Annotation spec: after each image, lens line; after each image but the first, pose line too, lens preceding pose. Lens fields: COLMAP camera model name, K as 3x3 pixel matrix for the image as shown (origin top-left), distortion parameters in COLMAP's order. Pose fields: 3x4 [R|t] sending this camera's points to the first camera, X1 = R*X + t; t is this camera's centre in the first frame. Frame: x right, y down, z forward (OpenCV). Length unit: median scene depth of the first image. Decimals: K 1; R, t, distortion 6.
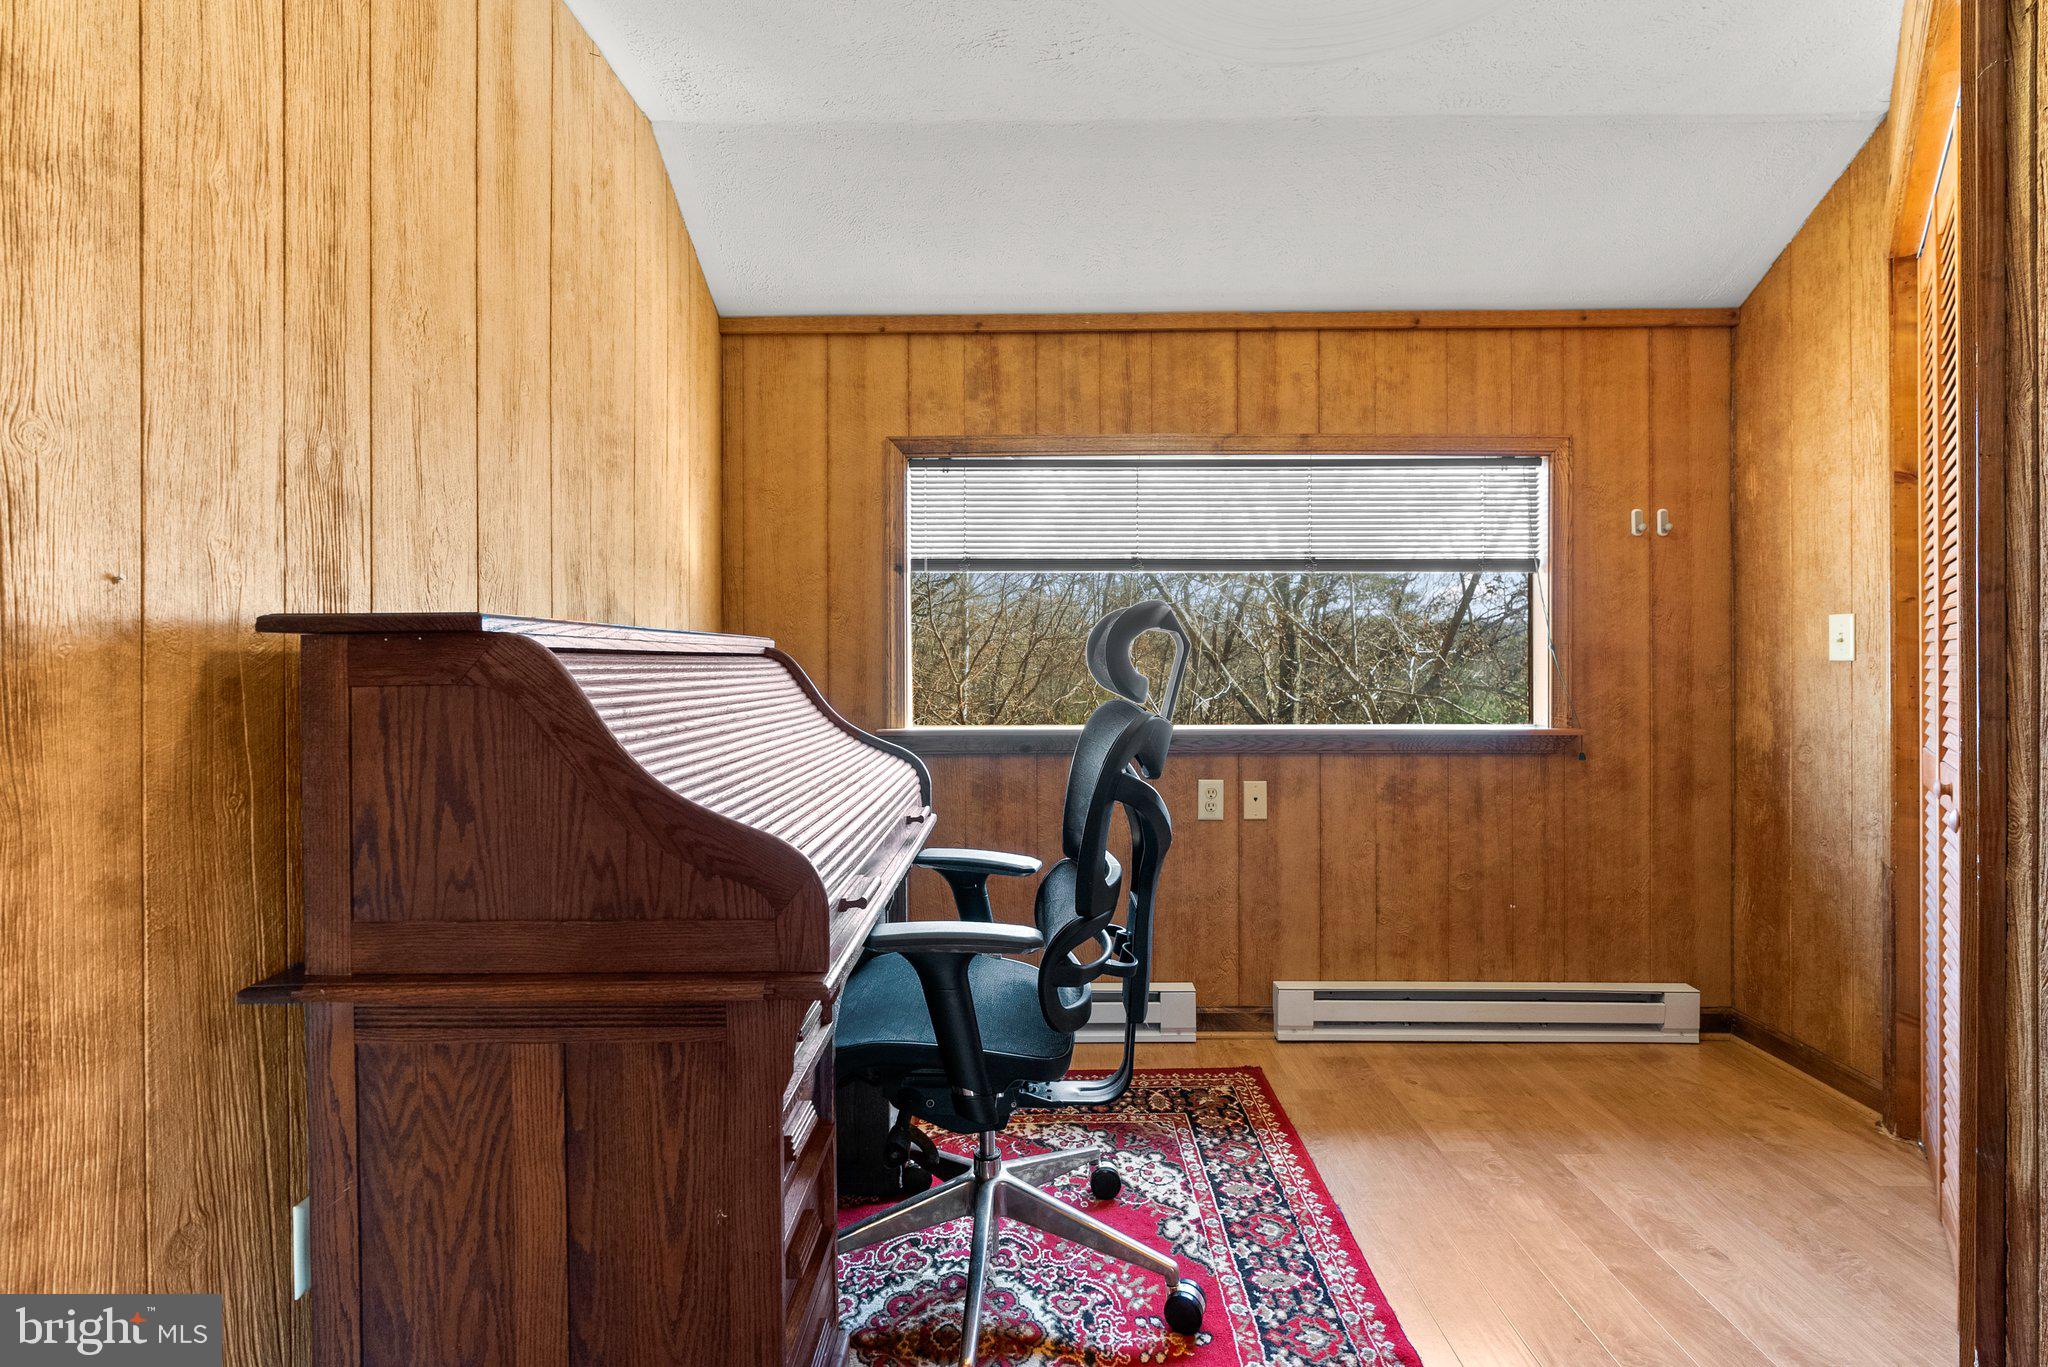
lens RADIAL K [[933.1, 0, 1026.0], [0, 933.1, 672.4], [0, 0, 1]] dist [-0.005394, -0.000200]
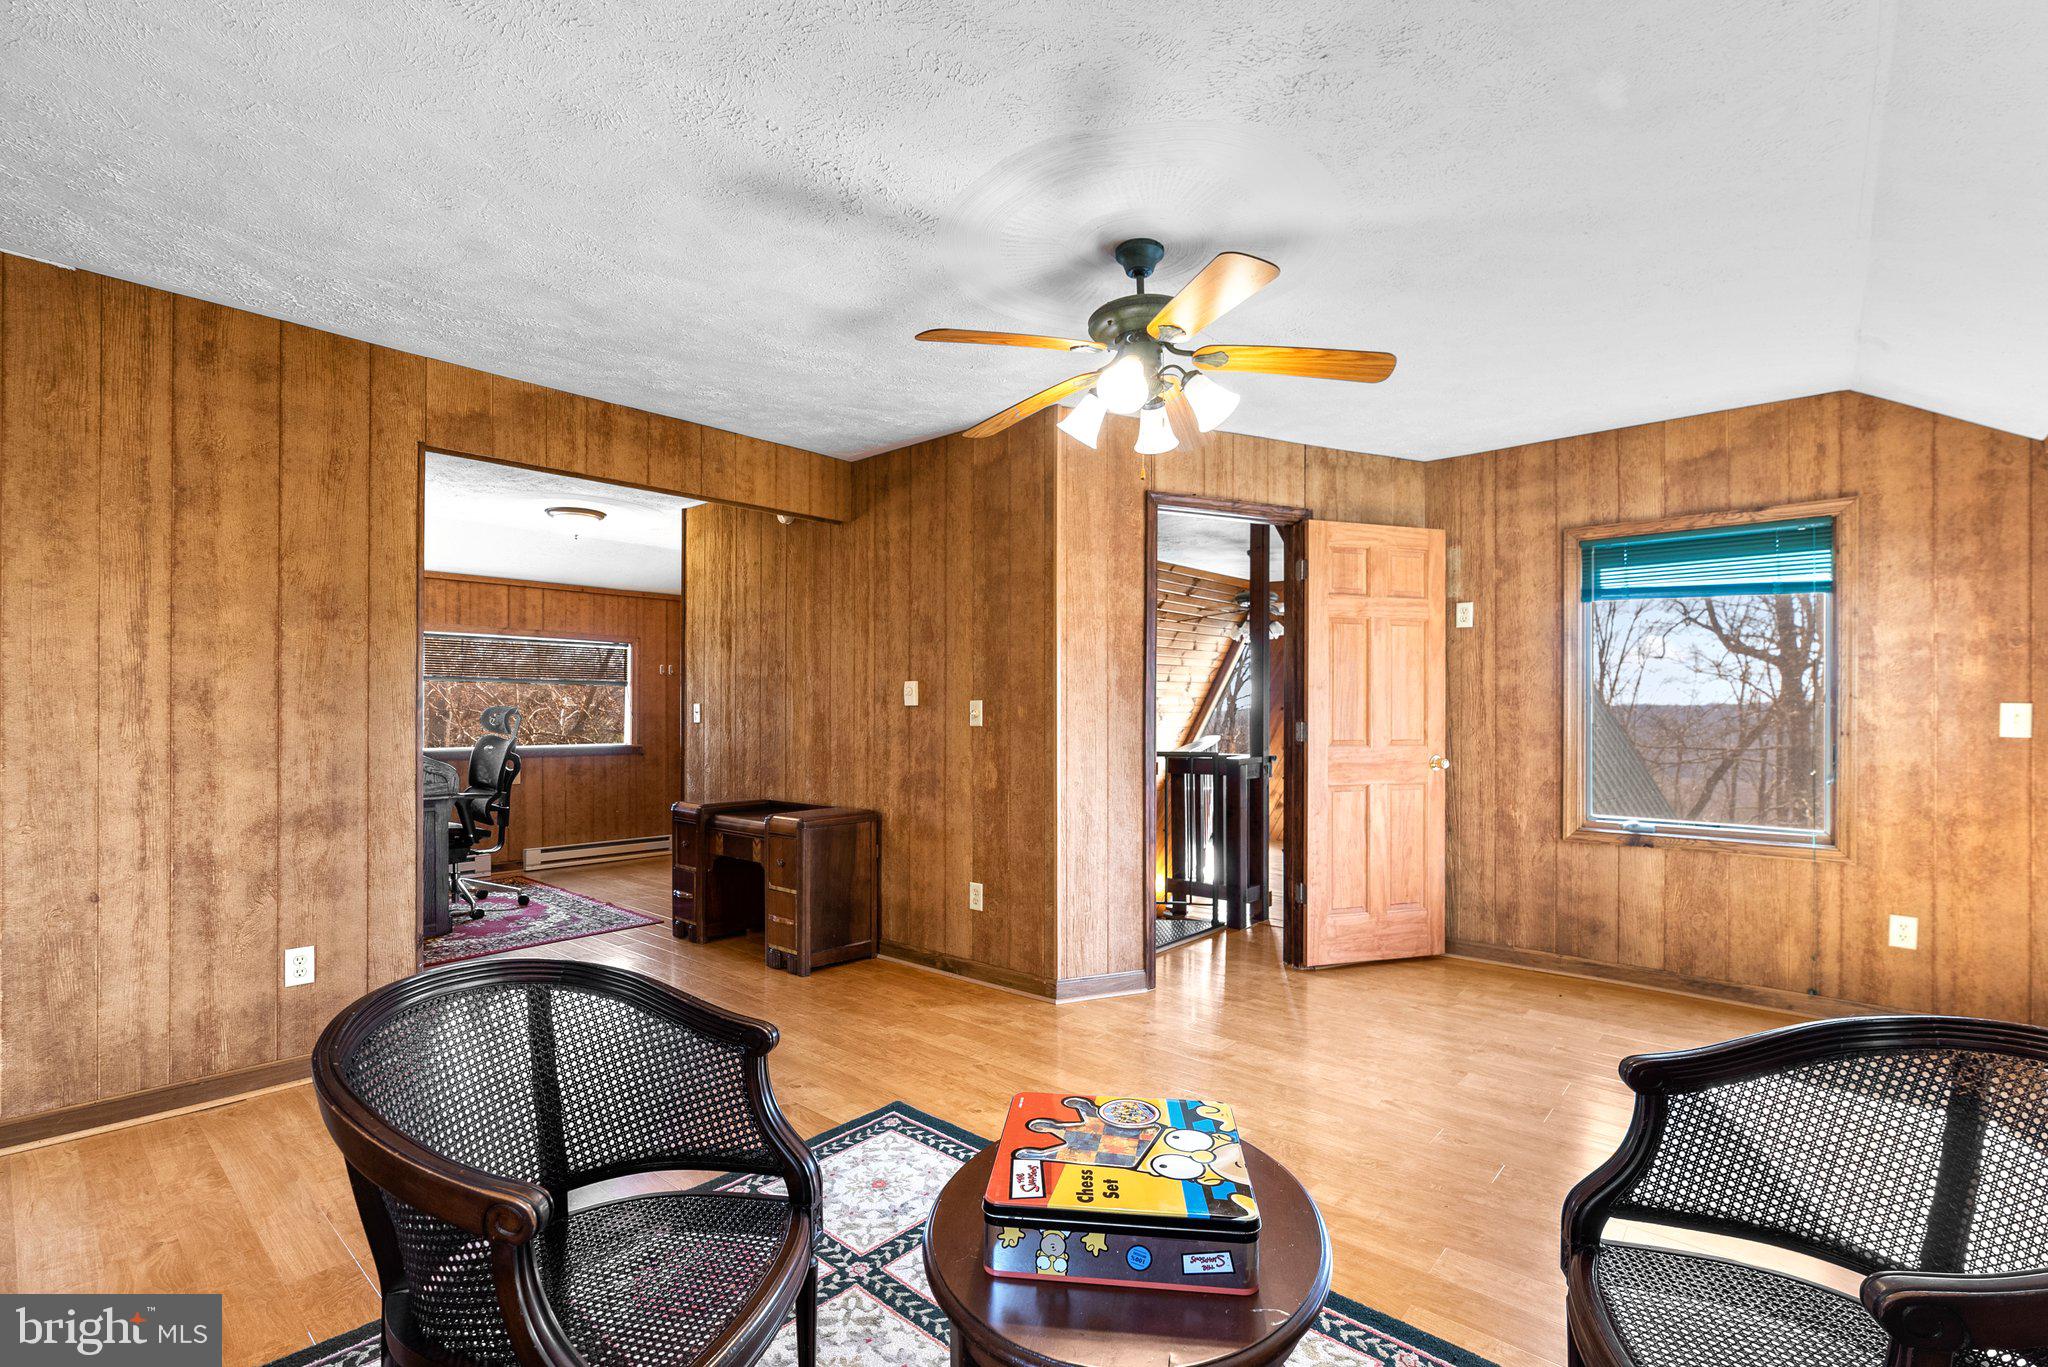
lens RADIAL K [[933.1, 0, 1019.9], [0, 933.1, 701.2], [0, 0, 1]] dist [-0.005394, -0.000200]
pose [[0.650187, 0.010446, 0.759703, -0.757835], [0.001969, 0.999879, -0.015435, -0.021327], [-0.759772, 0.011531, 0.650087, -1.611087]]
